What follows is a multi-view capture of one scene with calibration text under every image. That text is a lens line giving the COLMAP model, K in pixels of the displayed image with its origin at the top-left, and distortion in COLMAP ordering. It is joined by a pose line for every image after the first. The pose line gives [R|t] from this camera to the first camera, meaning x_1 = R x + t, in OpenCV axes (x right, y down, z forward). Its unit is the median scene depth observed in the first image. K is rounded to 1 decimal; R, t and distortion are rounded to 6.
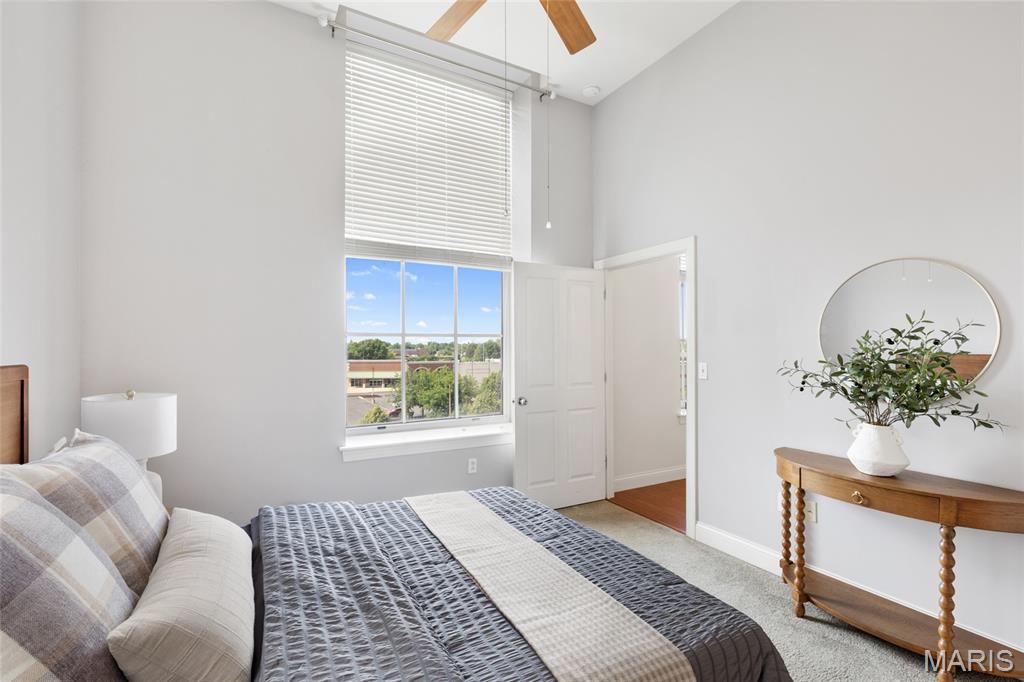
lens RADIAL K [[461.5, 0, 507.1], [0, 461.5, 335.3], [0, 0, 1]] dist [0.002976, 0.000035]
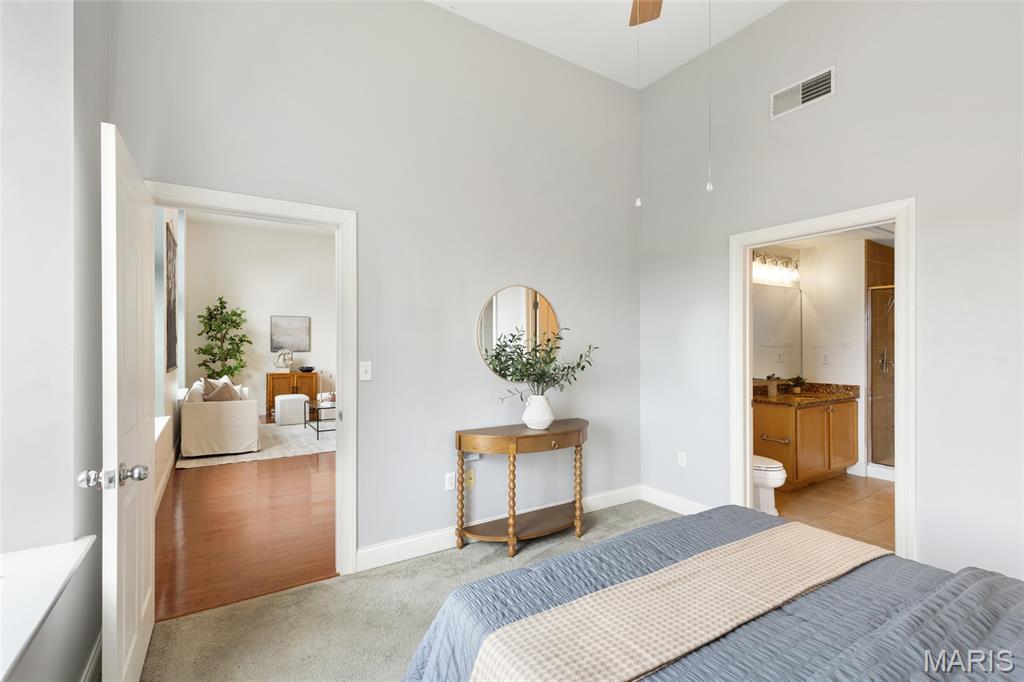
lens RADIAL K [[461.5, 0, 507.1], [0, 461.5, 335.3], [0, 0, 1]] dist [0.002976, 0.000035]
pose [[-0.080333, 0.044459, 0.995776, -0.665765], [-0.020346, 0.998724, -0.046232, 0.061867], [-0.996560, -0.023974, -0.079326, 1.132338]]
